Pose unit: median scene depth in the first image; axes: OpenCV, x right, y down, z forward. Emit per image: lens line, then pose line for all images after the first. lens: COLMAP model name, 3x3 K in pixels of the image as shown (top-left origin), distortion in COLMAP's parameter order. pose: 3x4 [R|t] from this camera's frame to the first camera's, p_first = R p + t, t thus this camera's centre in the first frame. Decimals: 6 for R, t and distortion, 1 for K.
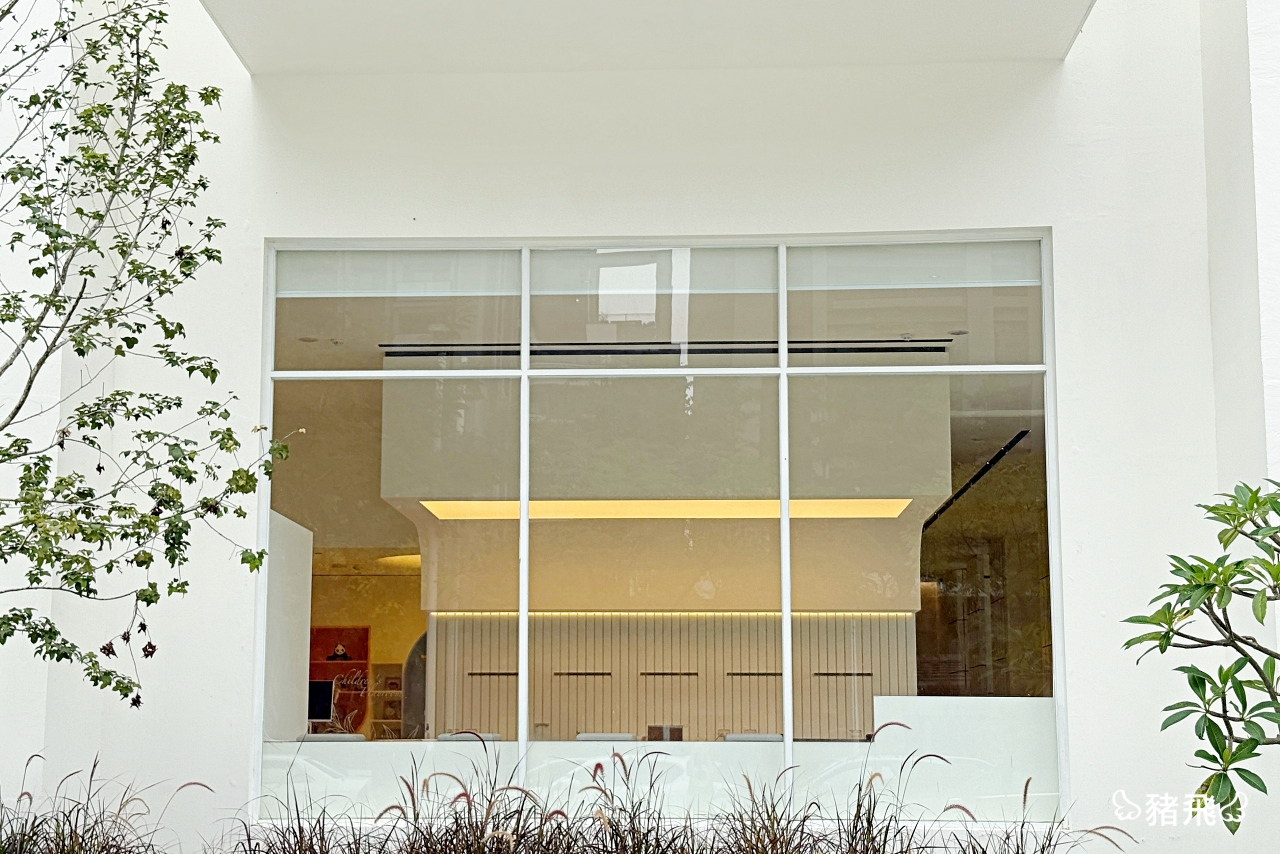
lens RADIAL K [[1896.9, 0, 624.1], [0, 1896.9, 477.7], [0, 0, 1]] dist [0.119507, 0.000000]
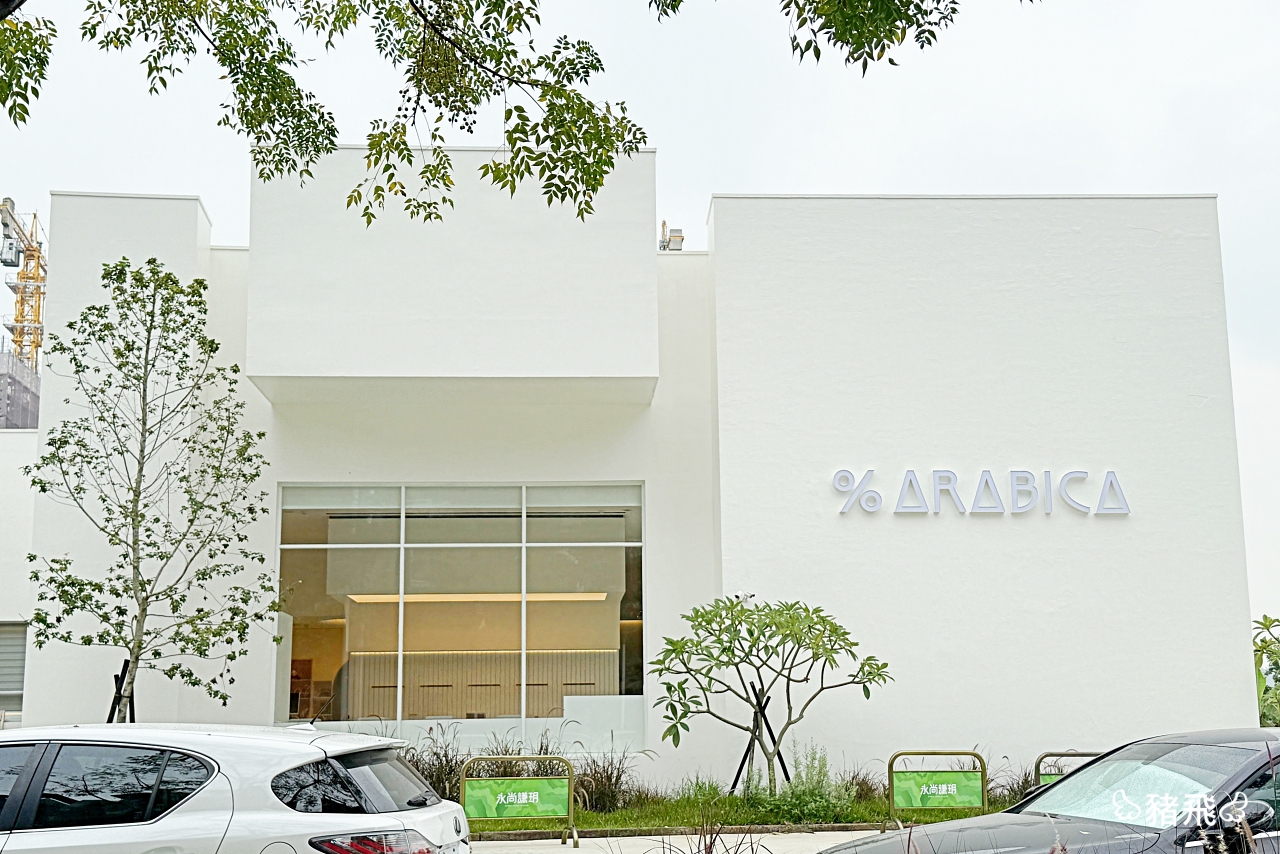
lens RADIAL K [[1401.1, 0, 631.0], [0, 1401.1, 476.9], [0, 0, 1]] dist [0.113957, 0.000000]
pose [[0.994712, 0.005085, 0.102576, 0.050142], [-0.001060, 0.999229, -0.039253, -0.085547], [-0.102696, 0.038937, 0.993950, -0.724565]]
